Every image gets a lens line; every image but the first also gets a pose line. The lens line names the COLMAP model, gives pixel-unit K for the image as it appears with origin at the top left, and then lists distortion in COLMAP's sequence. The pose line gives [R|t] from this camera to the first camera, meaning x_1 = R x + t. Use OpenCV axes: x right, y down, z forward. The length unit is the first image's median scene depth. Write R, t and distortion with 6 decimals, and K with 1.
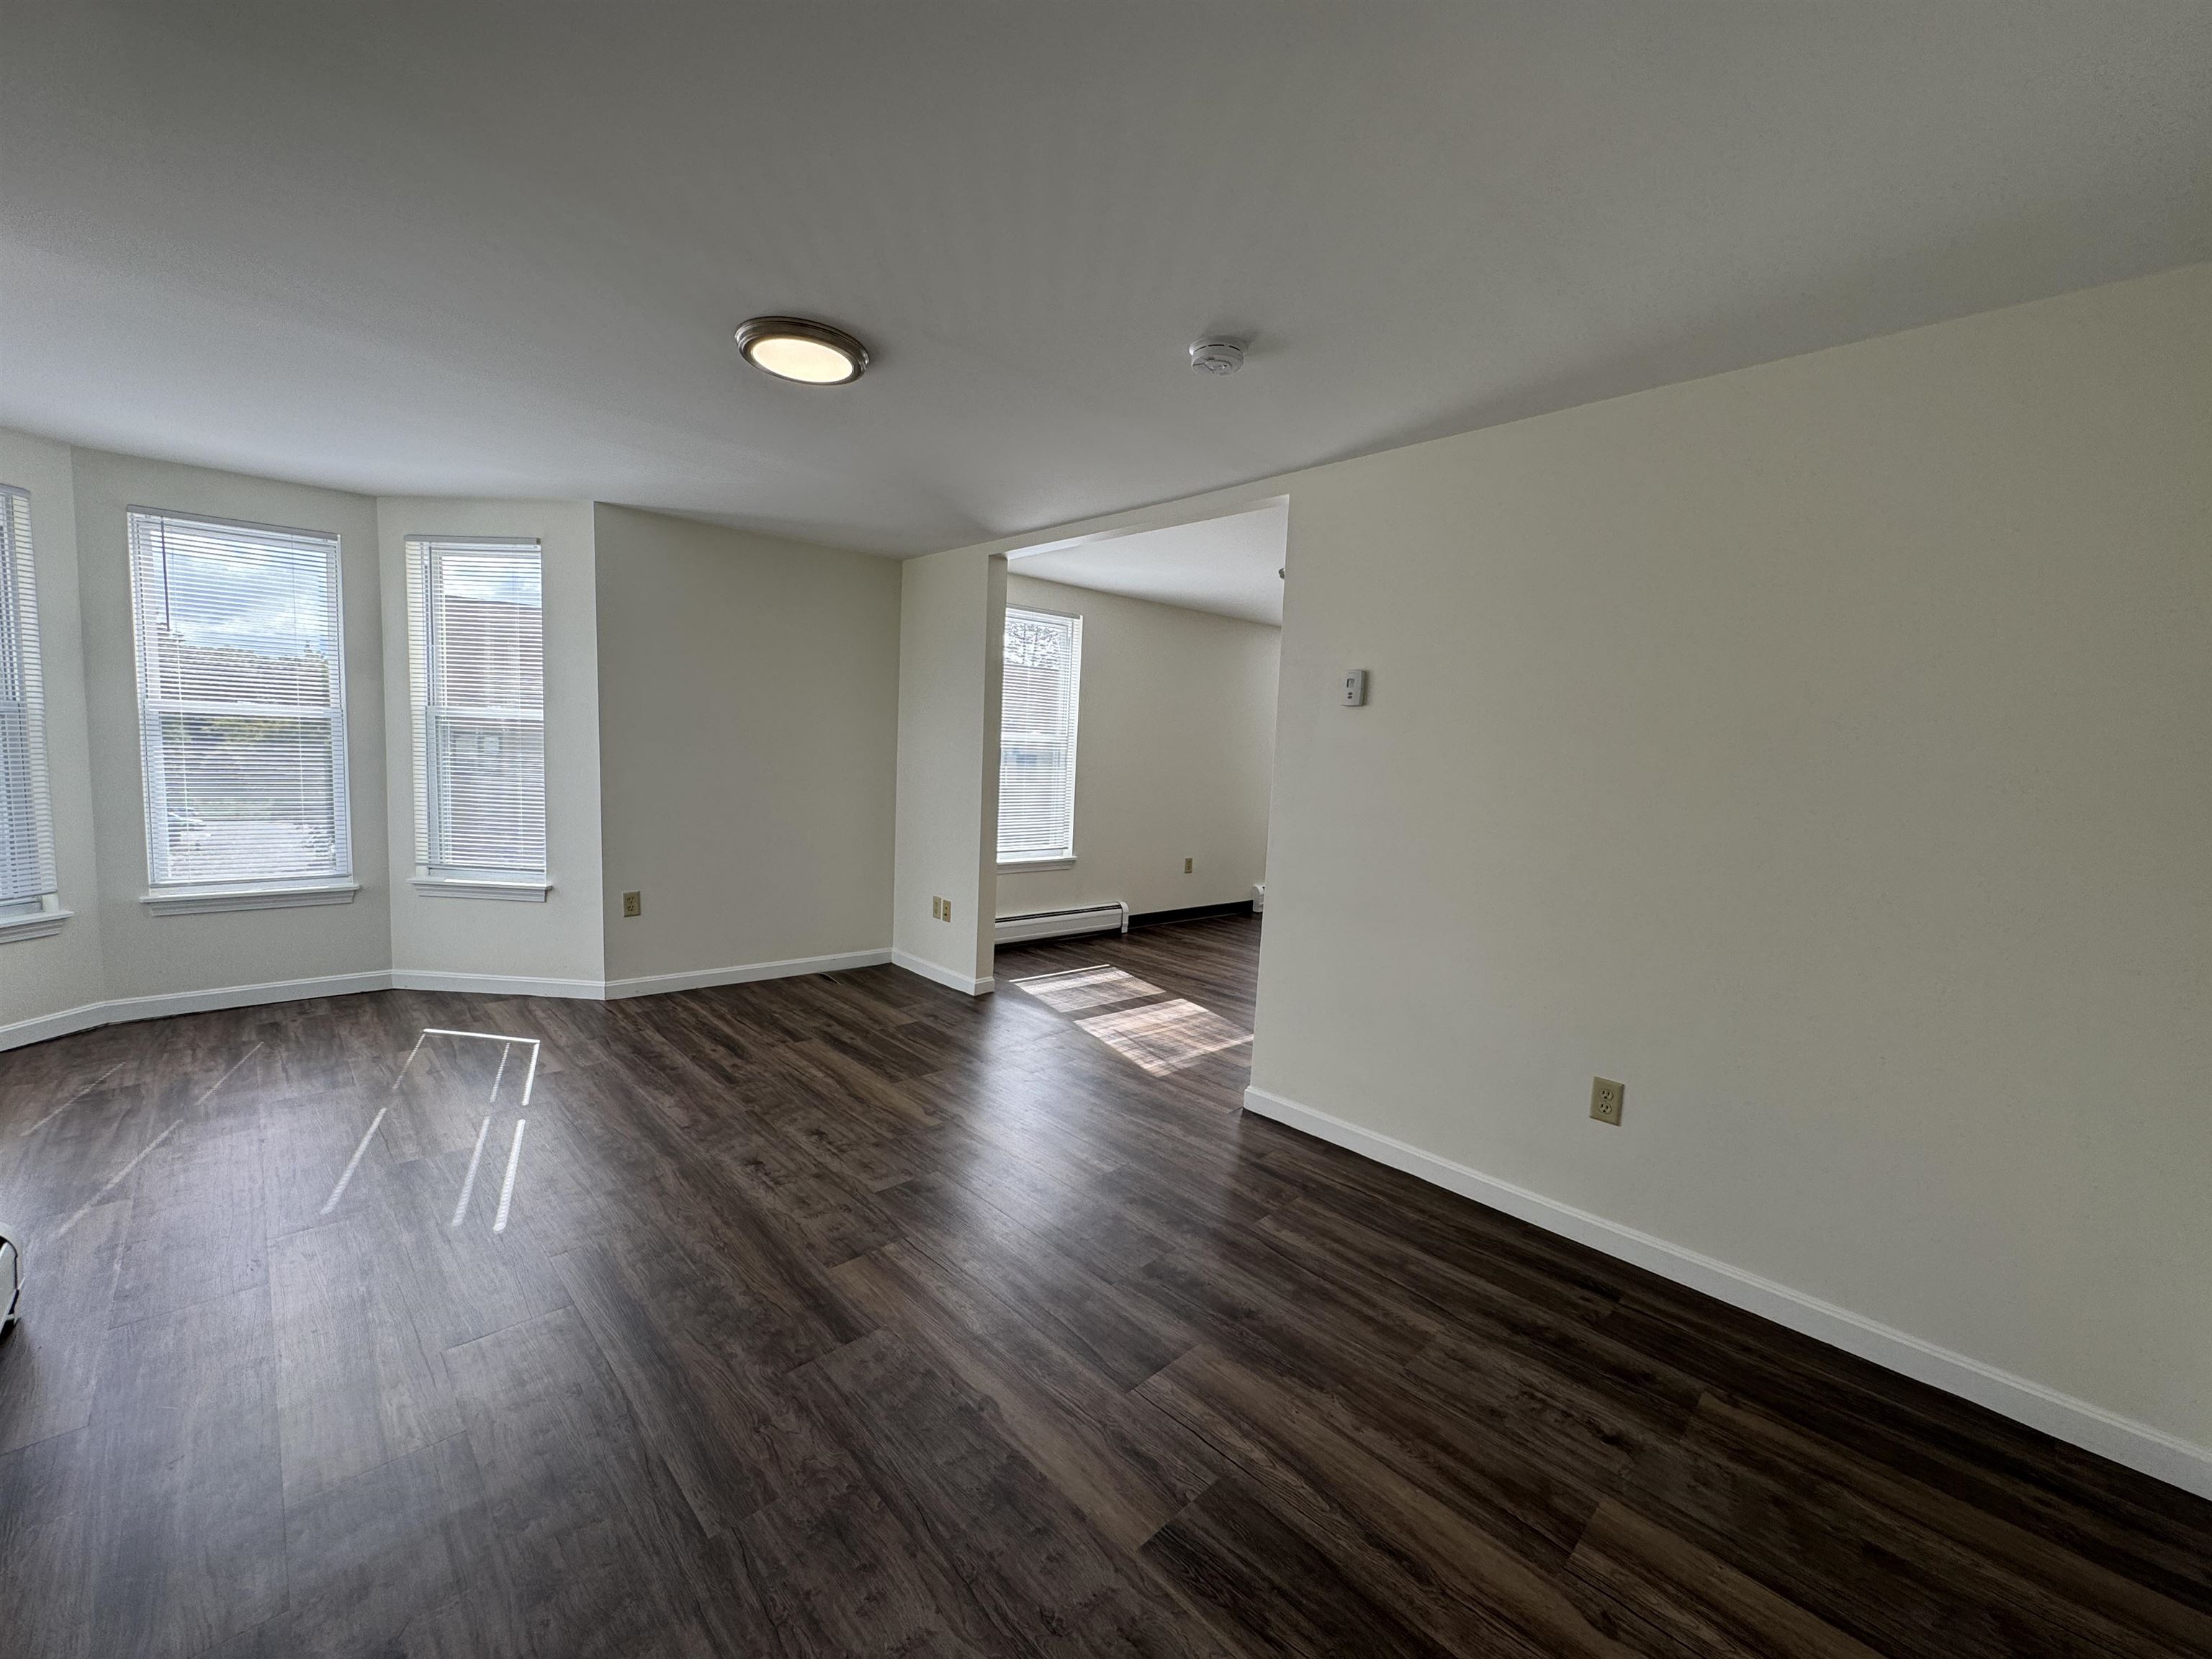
lens RADIAL K [[880.9, 0, 1104.2], [0, 880.9, 831.4], [0, 0, 1]] dist [-0.002997, 0.000136]
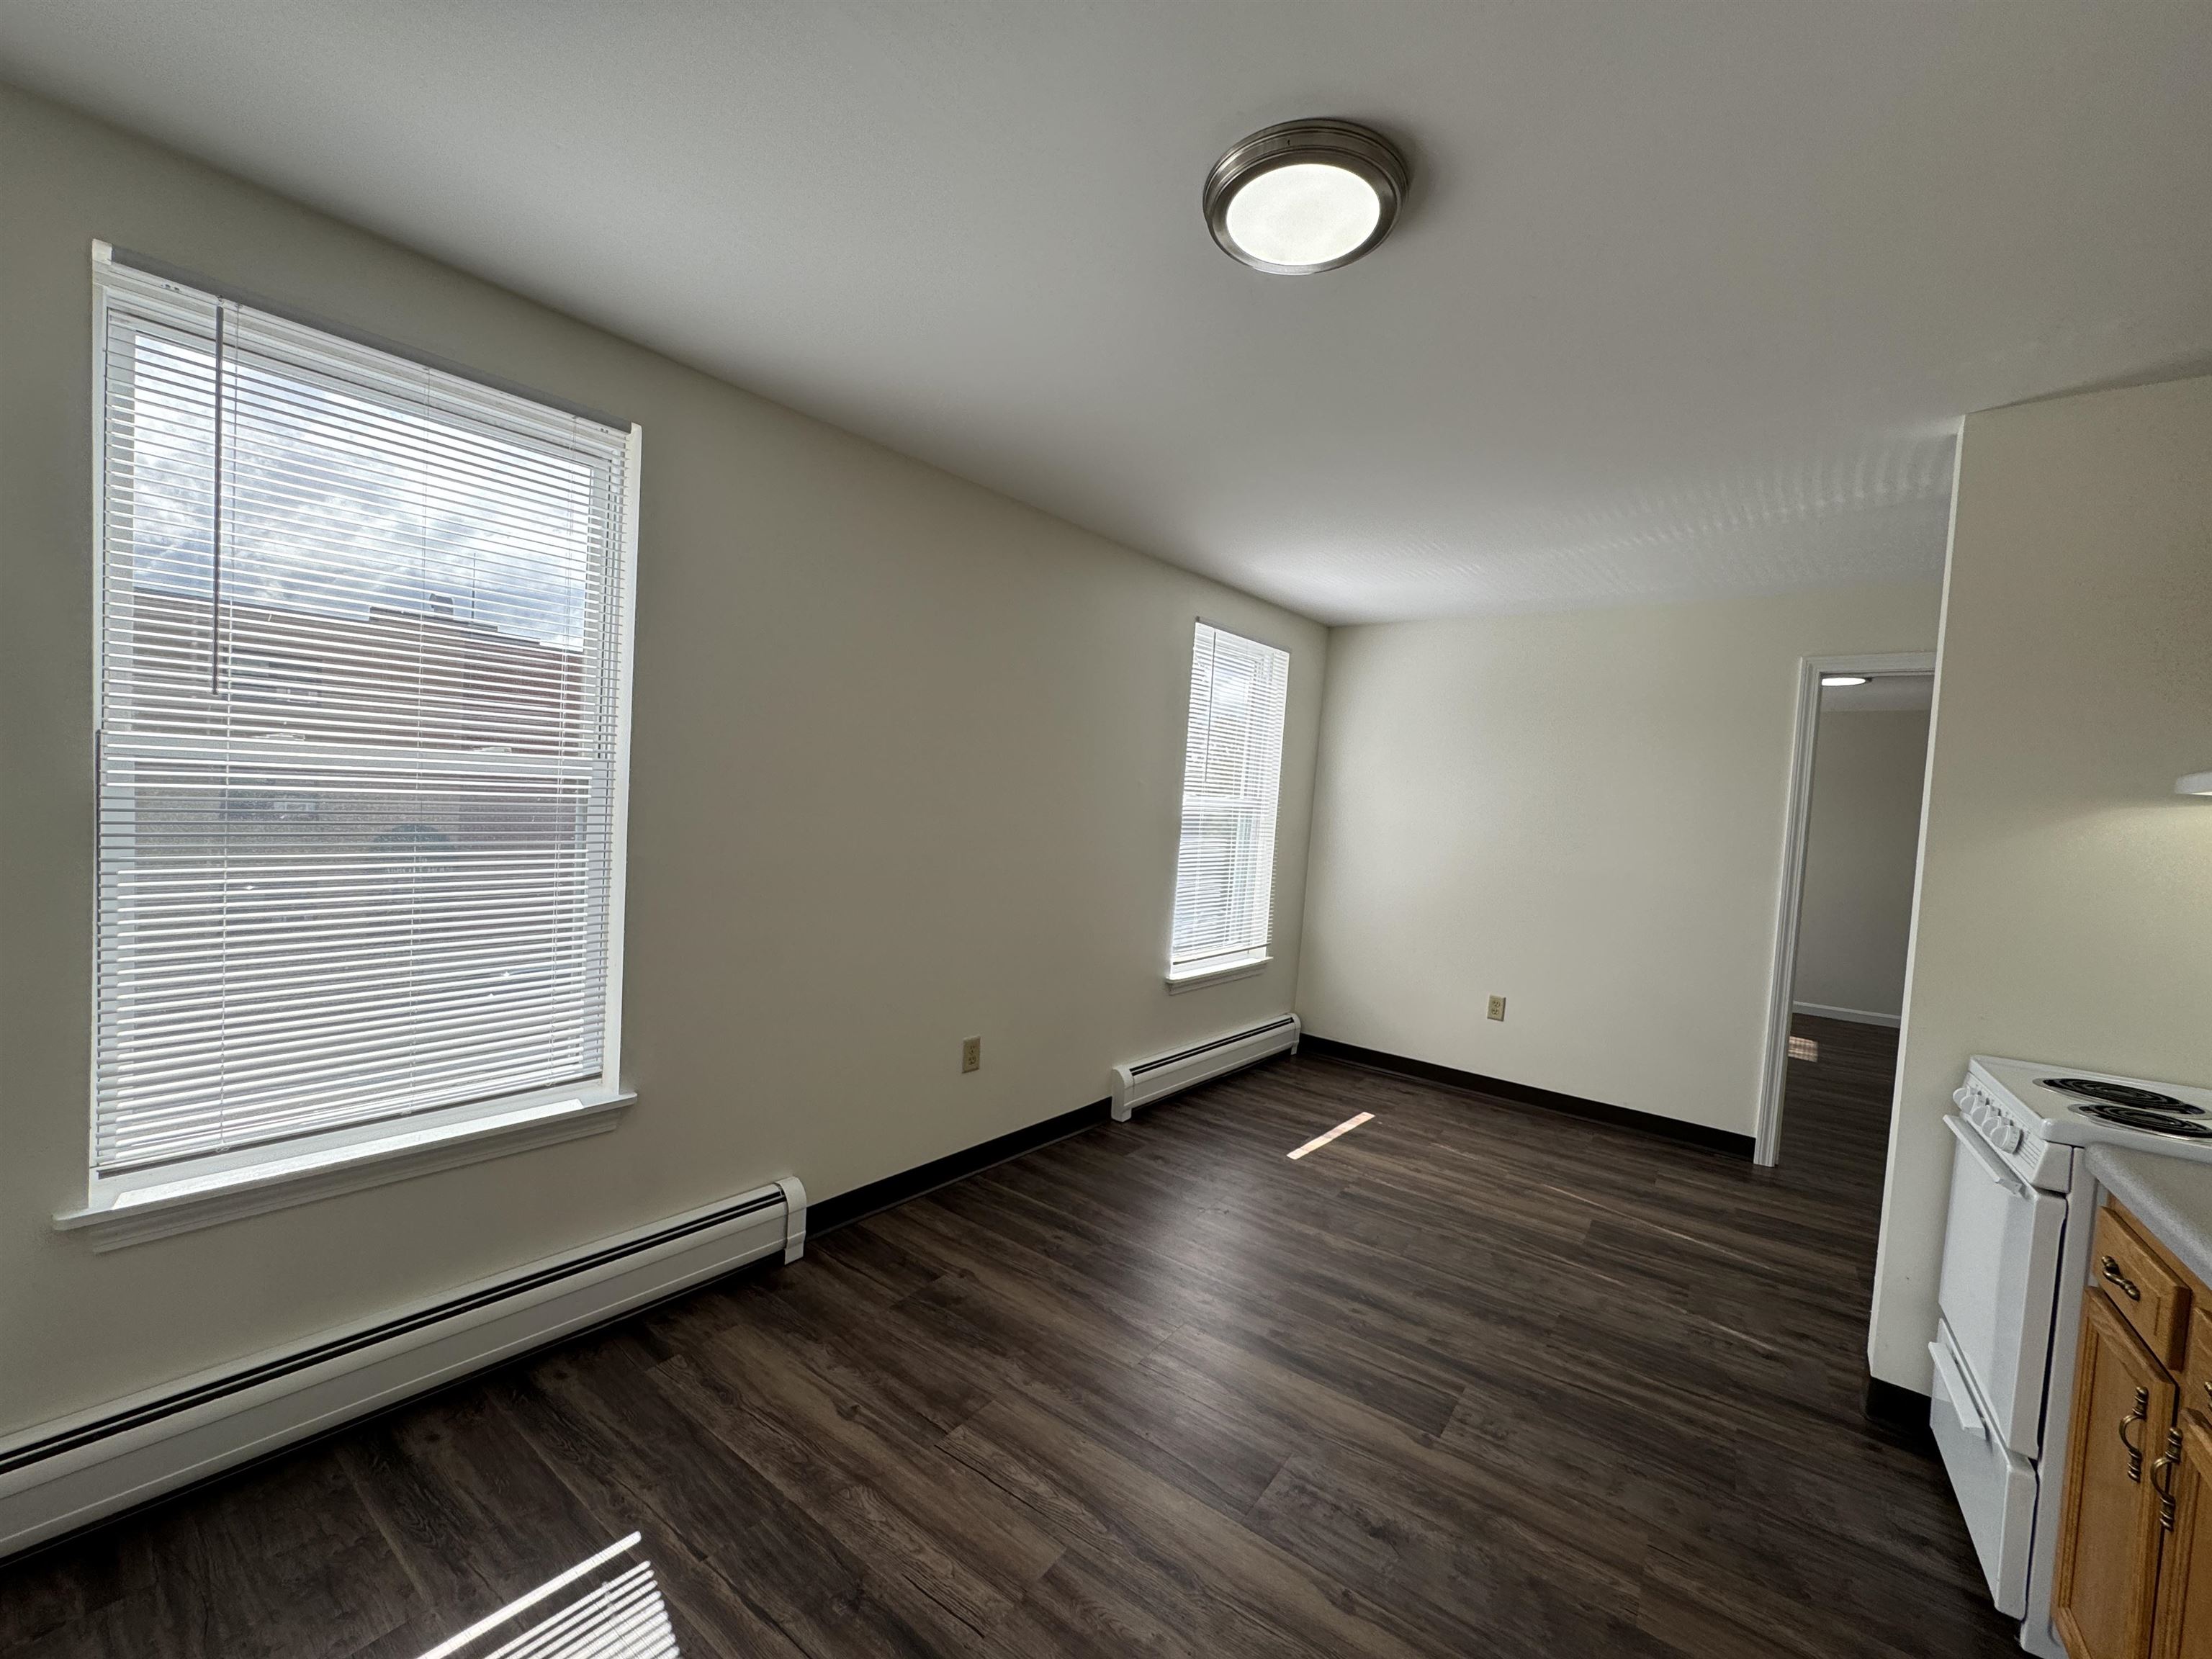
lens RADIAL K [[880.9, 0, 1104.2], [0, 880.9, 831.4], [0, 0, 1]] dist [-0.002997, 0.000136]
pose [[0.985846, 0.003895, 0.167606, 0.152672], [0.003875, 0.998933, -0.046011, -0.096352], [-0.167606, 0.046009, 0.984780, 0.951774]]
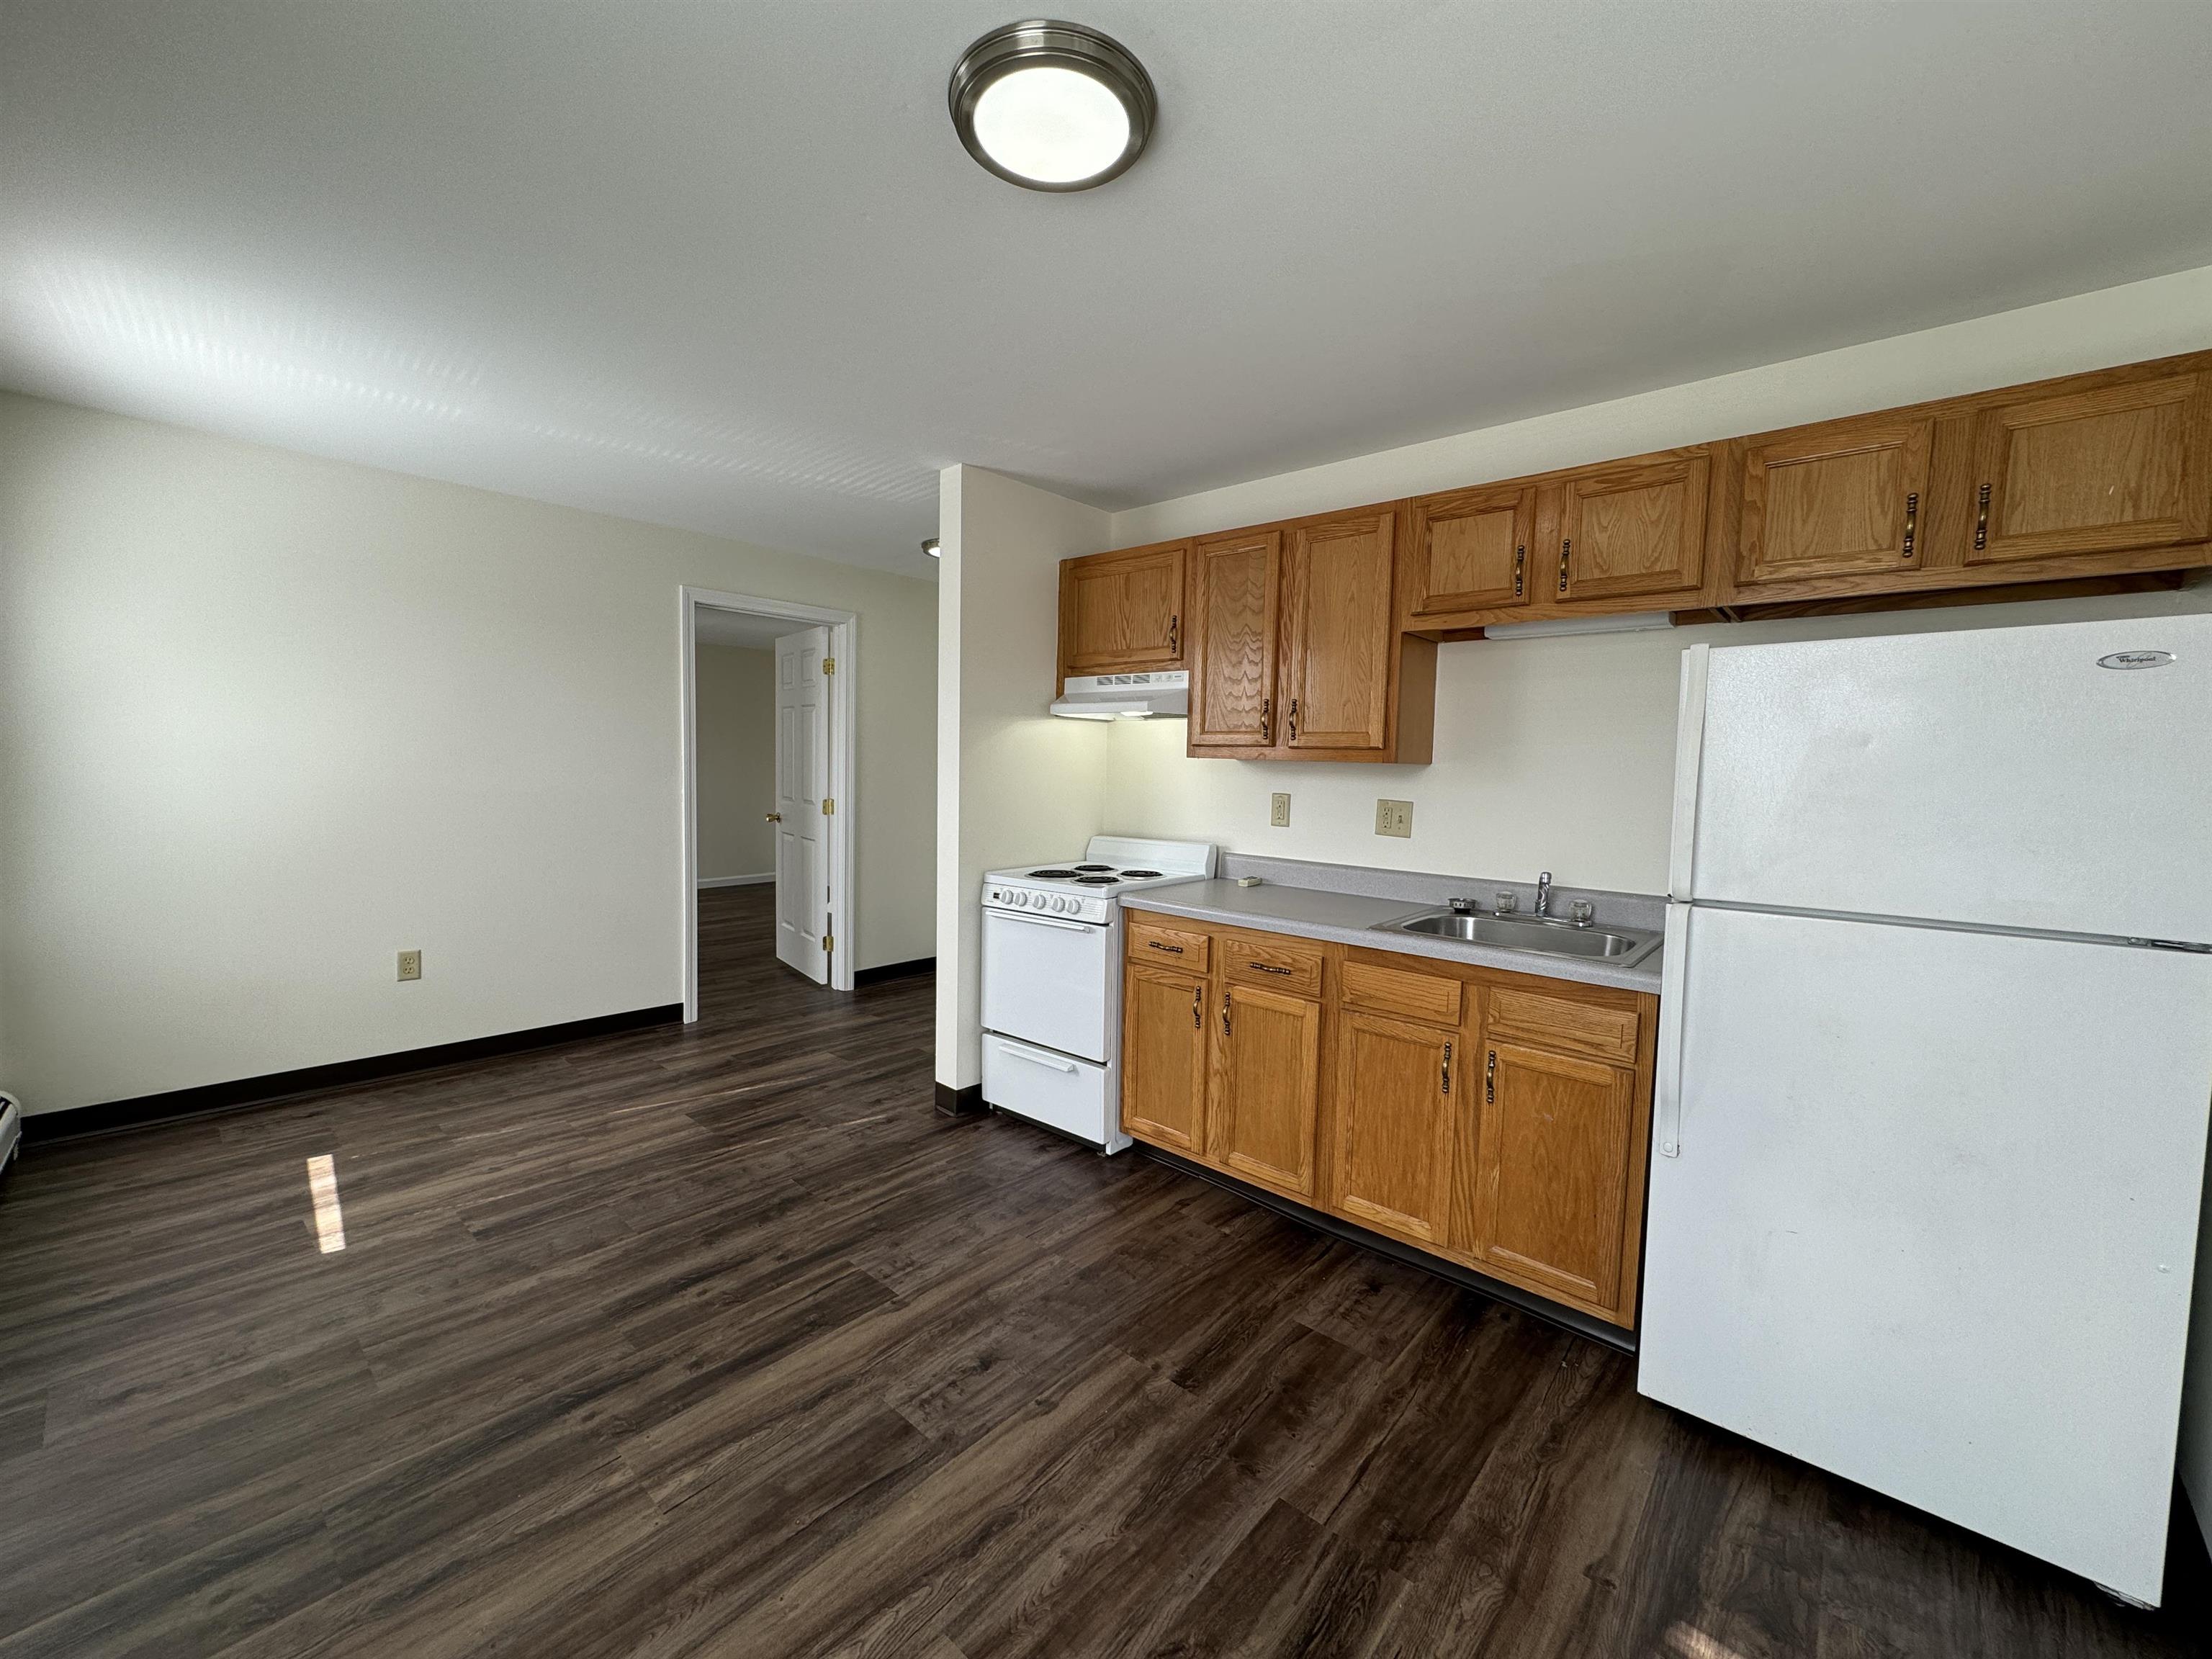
lens RADIAL K [[878.4, 0, 1105.0], [0, 878.4, 831.7], [0, 0, 1]] dist [0.001101, -0.001522]
pose [[-0.070718, -0.129966, 0.988993, -0.100002], [0.067507, 0.988579, 0.134739, -0.132589], [-0.995209, 0.076292, -0.061137, 1.312830]]
